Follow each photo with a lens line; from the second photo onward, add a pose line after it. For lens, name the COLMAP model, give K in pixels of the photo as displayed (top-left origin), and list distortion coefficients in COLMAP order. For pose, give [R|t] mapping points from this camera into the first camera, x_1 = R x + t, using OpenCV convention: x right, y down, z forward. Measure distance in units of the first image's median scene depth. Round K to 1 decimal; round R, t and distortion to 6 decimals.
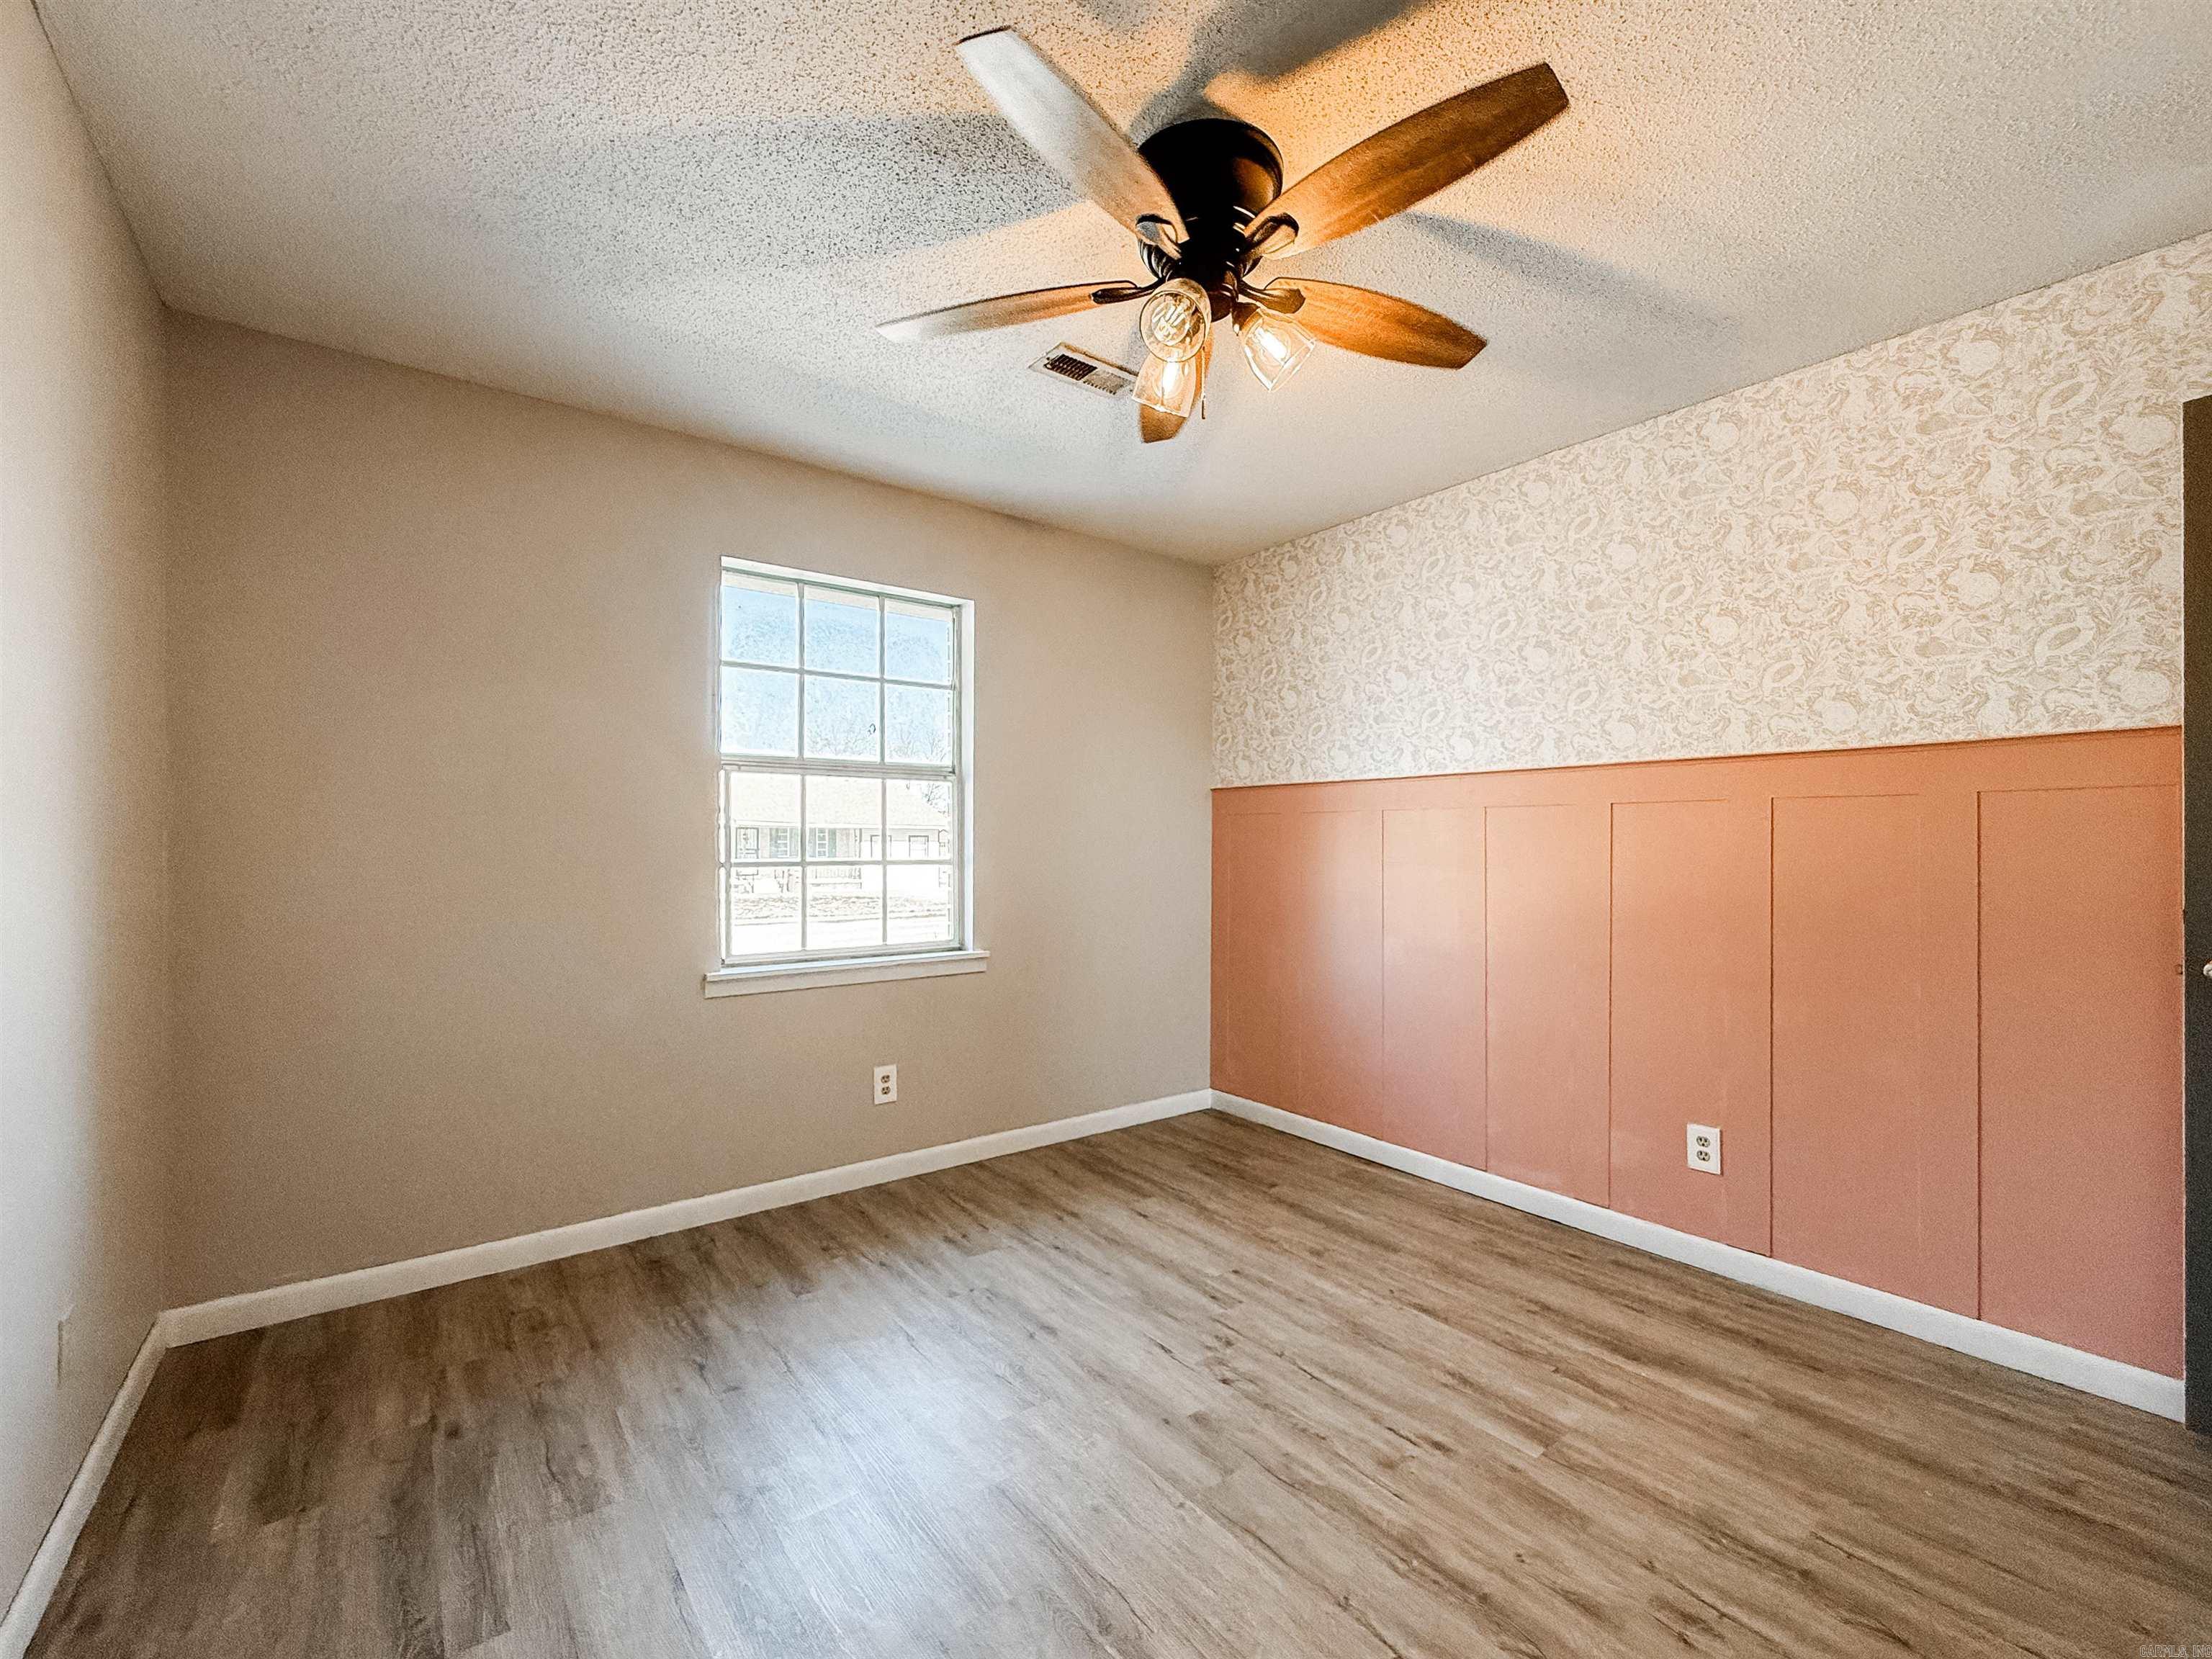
lens RADIAL K [[941.7, 0, 1106.5], [0, 941.7, 850.1], [0, 0, 1]] dist [0.000680, -0.000002]
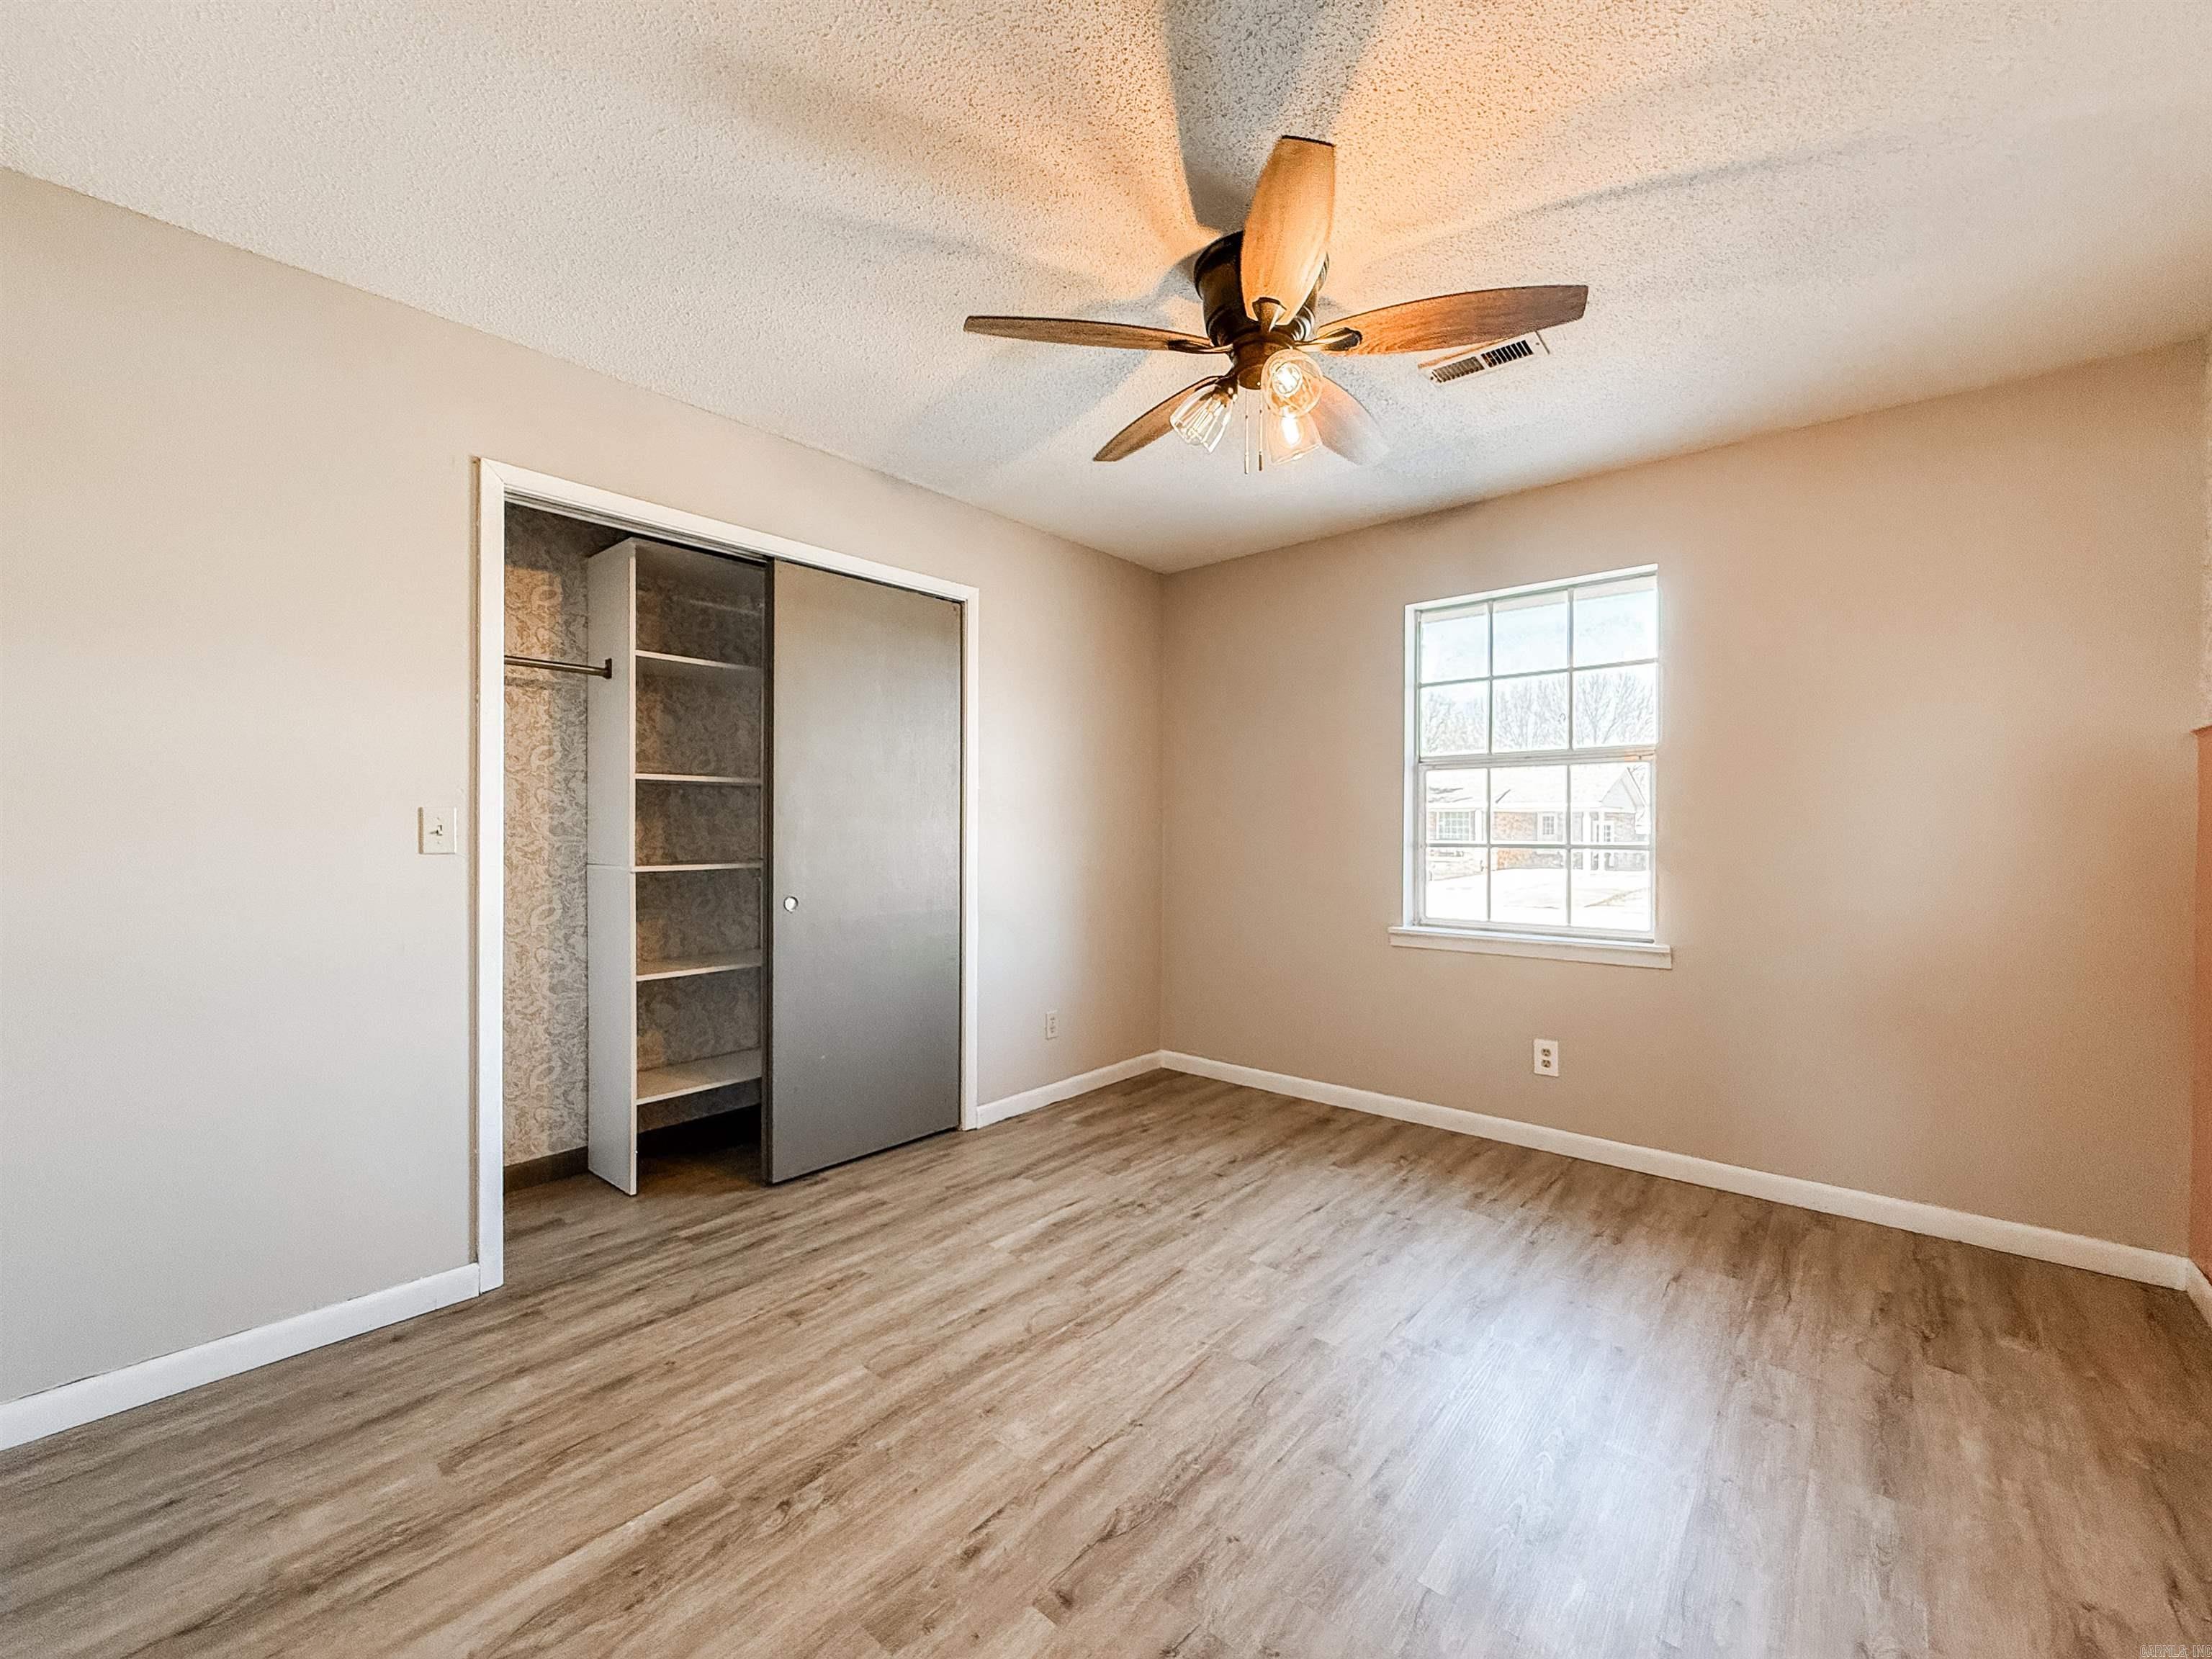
lens RADIAL K [[888.1, 0, 1106.0], [0, 888.1, 829.5], [0, 0, 1]] dist [0.000942, 0.000114]
pose [[0.204498, -0.000774, -0.978867, 0.682972], [-0.005717, 0.999982, -0.001985, -0.000478], [0.978850, 0.006002, 0.204489, 0.341459]]
